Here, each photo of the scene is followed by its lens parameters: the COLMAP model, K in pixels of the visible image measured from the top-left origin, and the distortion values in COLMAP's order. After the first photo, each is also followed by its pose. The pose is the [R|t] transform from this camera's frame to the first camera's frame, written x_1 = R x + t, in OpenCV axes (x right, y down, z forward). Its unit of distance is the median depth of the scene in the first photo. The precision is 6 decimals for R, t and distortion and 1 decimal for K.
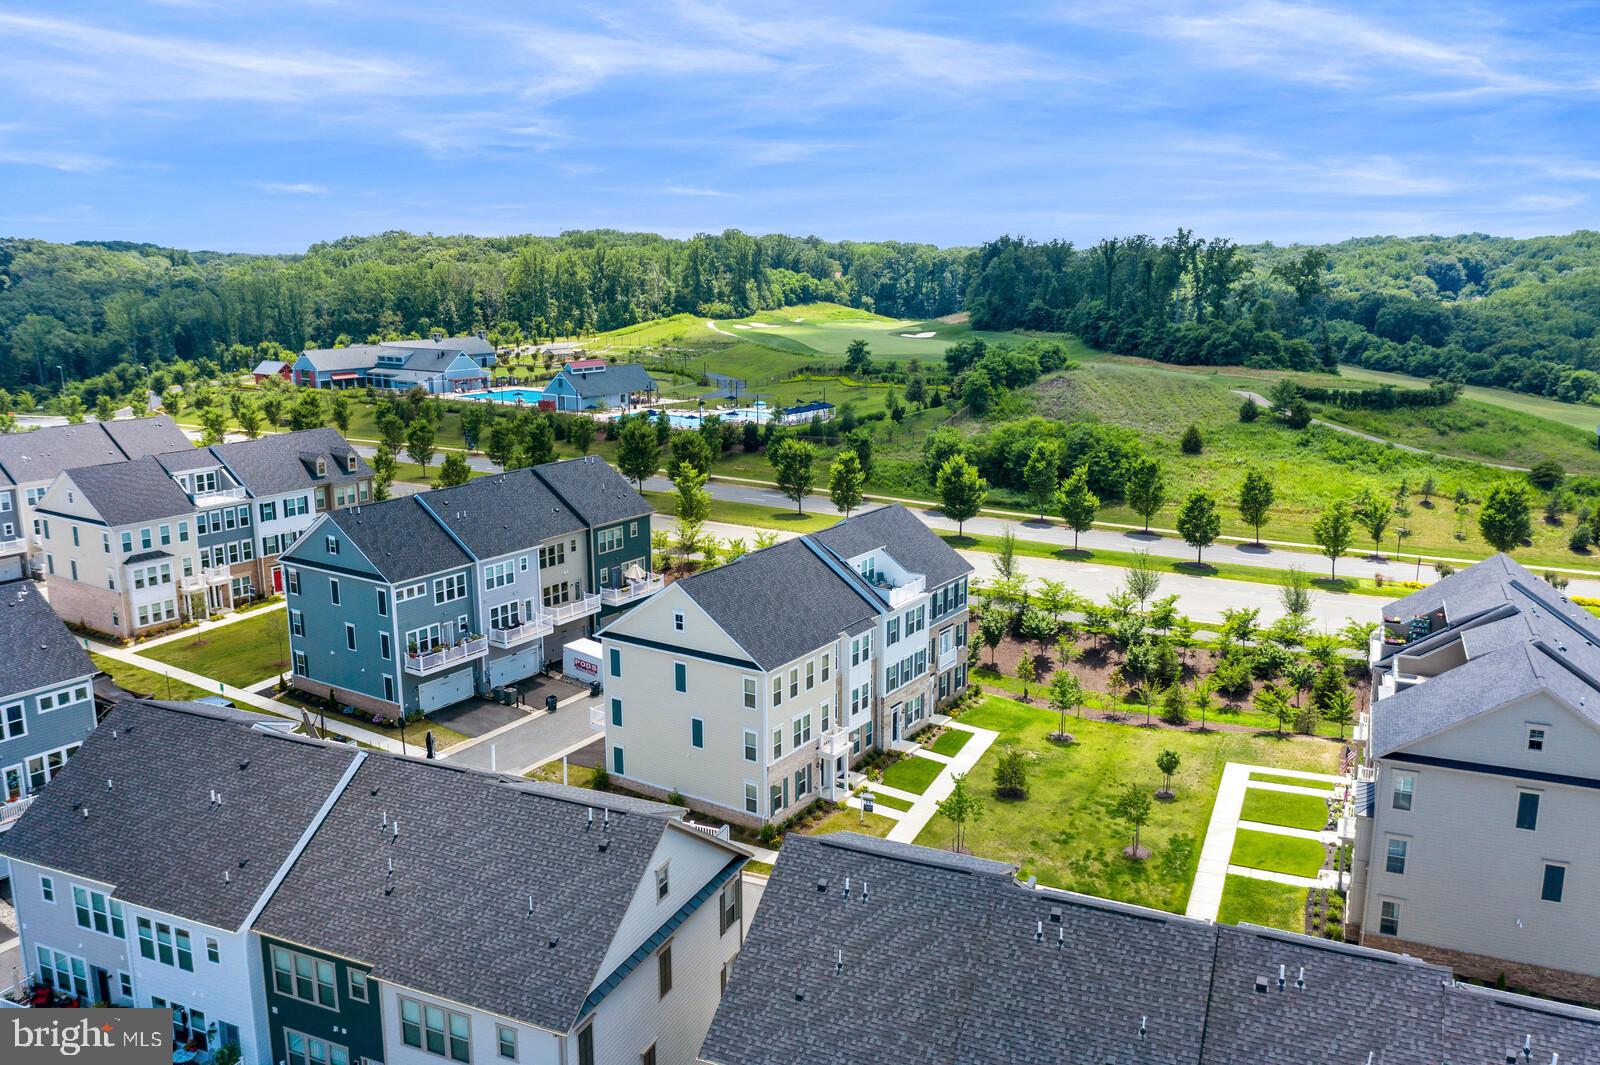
lens RADIAL K [[1314.4, 0, 793.9], [0, 1314.4, 535.7], [0, 0, 1]] dist [-0.004561, -0.003513]
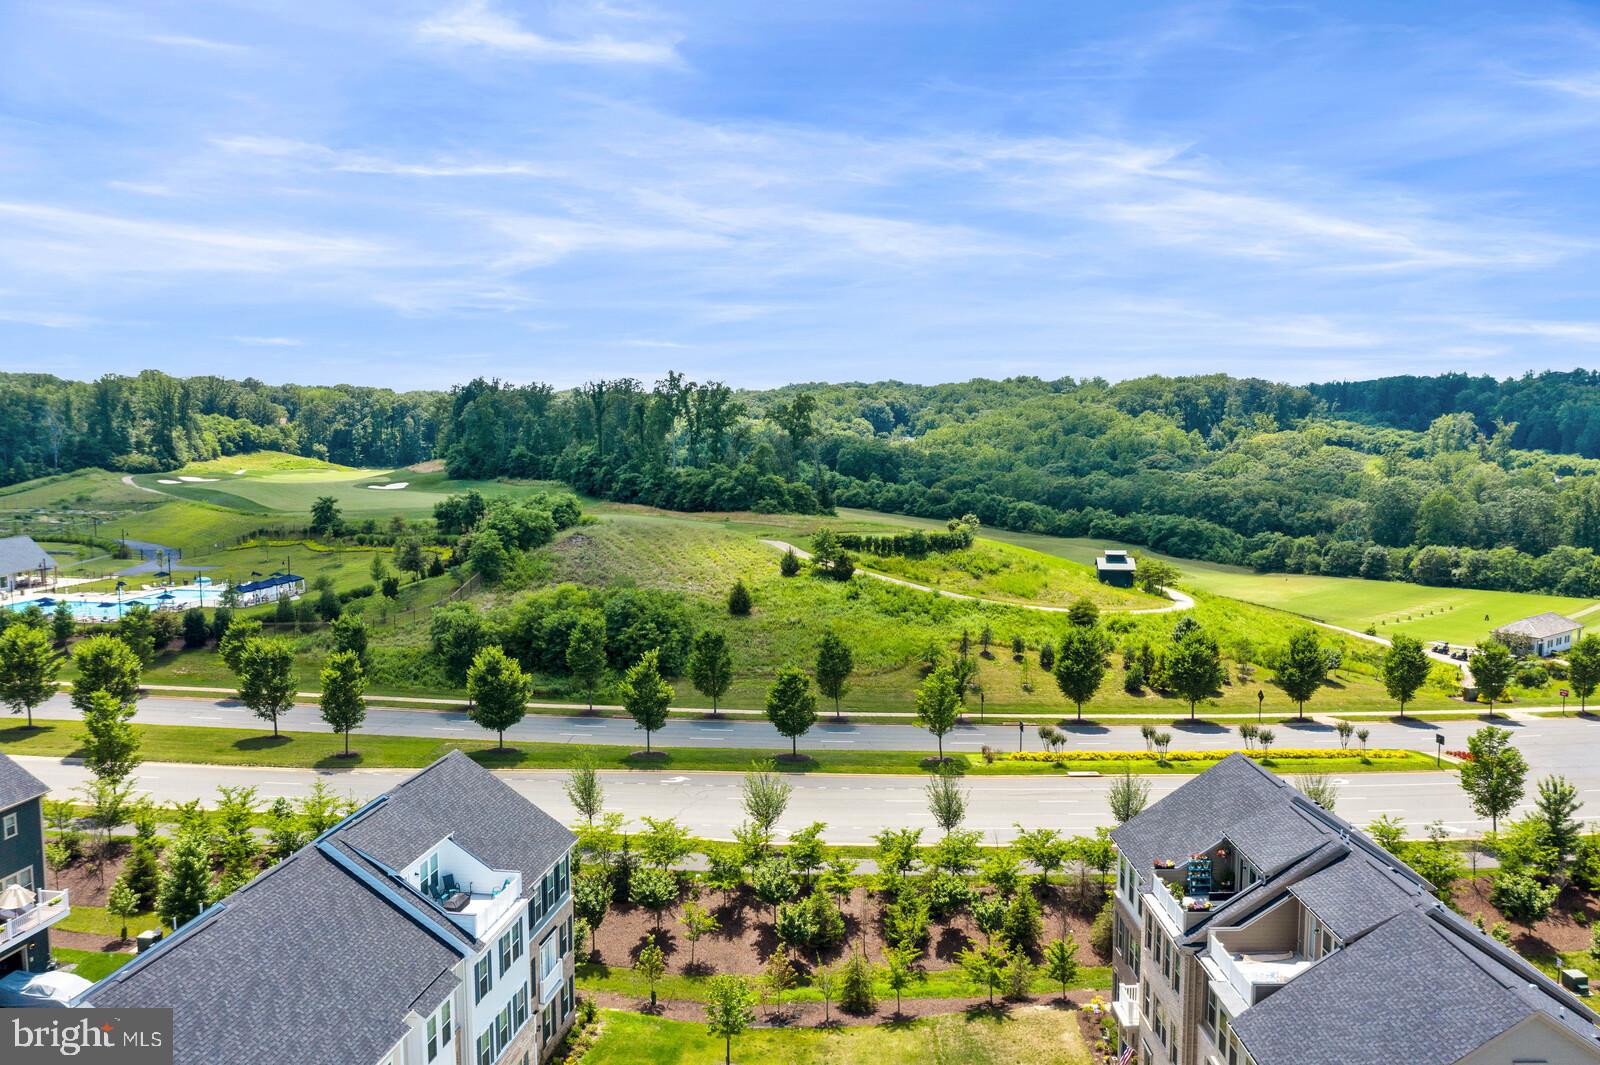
lens RADIAL K [[1314.4, 0, 826.4], [0, 1314.4, 533.7], [0, 0, 1]] dist [-0.004561, -0.003513]
pose [[0.909715, -0.041013, 0.413203, -0.012175], [0.085678, 0.992236, -0.090145, -0.031168], [-0.406298, 0.117408, 0.906166, 0.153743]]
